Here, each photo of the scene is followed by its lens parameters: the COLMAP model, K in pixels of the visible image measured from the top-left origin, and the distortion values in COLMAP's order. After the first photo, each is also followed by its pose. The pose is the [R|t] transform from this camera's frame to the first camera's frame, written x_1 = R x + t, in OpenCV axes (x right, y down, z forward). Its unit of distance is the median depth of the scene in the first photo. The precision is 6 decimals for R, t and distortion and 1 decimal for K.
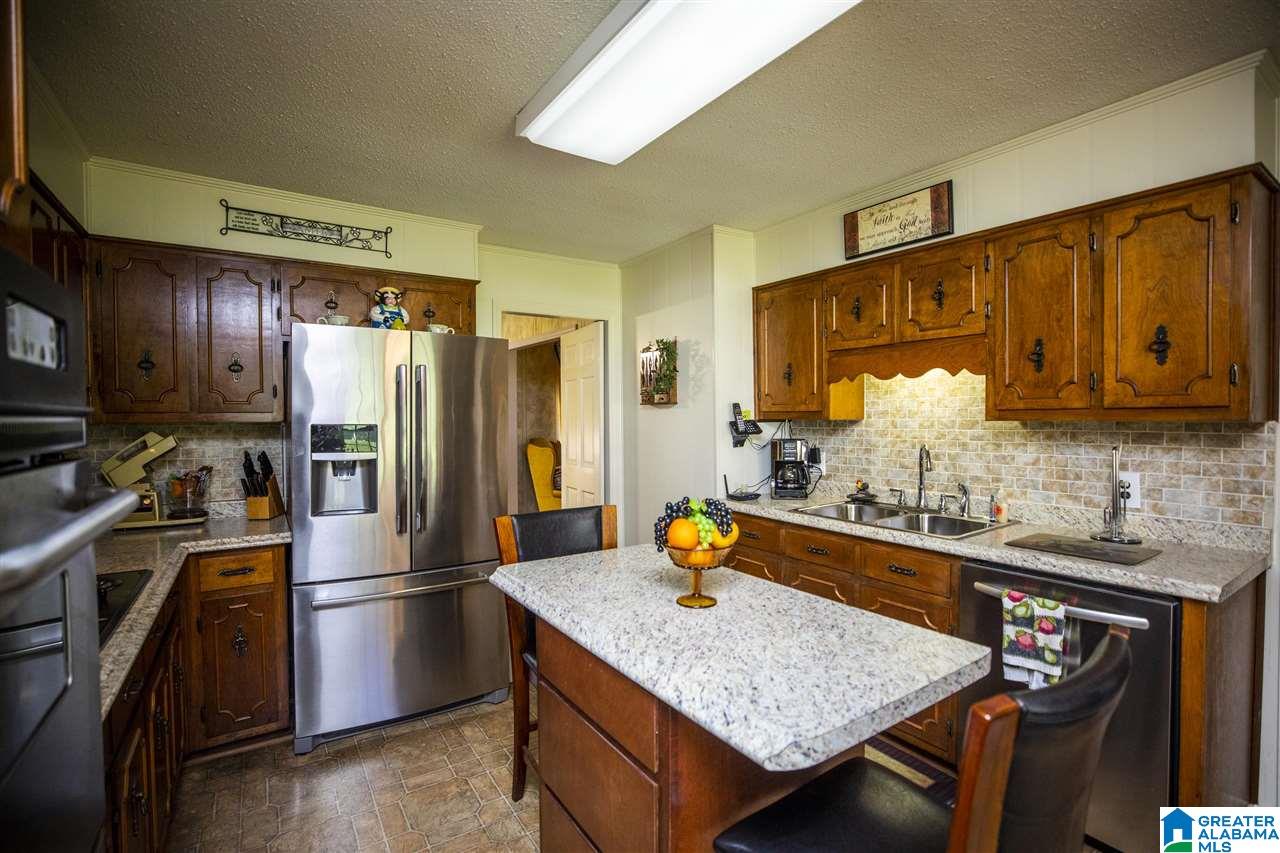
lens RADIAL K [[580.9, 0, 638.6], [0, 580.9, 429.0], [0, 0, 1]] dist [-0.038945, 0.009611]
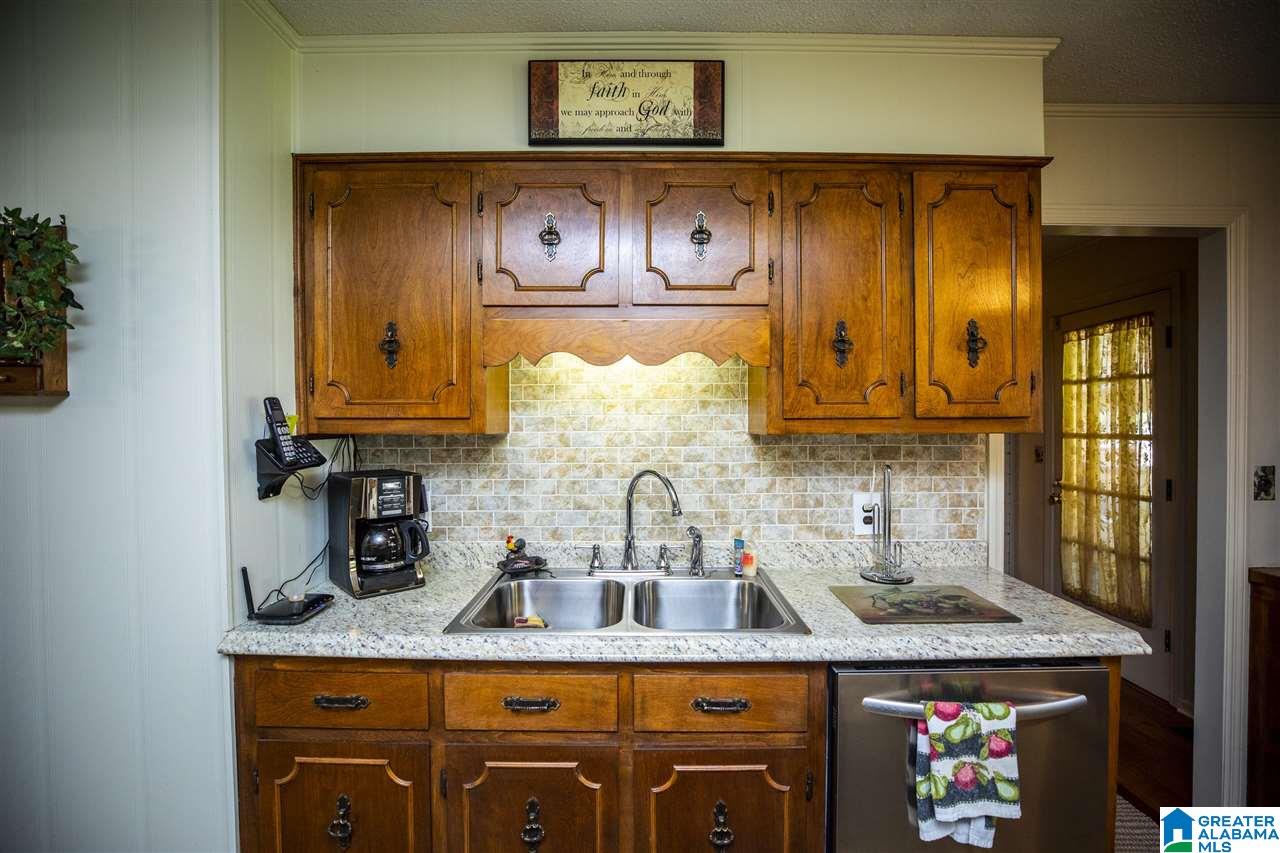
lens RADIAL K [[580.9, 0, 638.6], [0, 580.9, 429.0], [0, 0, 1]] dist [-0.038945, 0.009611]
pose [[0.554250, -0.004652, 0.832338, -0.048090], [0.017197, 0.999835, -0.005863, -0.019431], [-0.832173, 0.017563, 0.554238, 0.745922]]
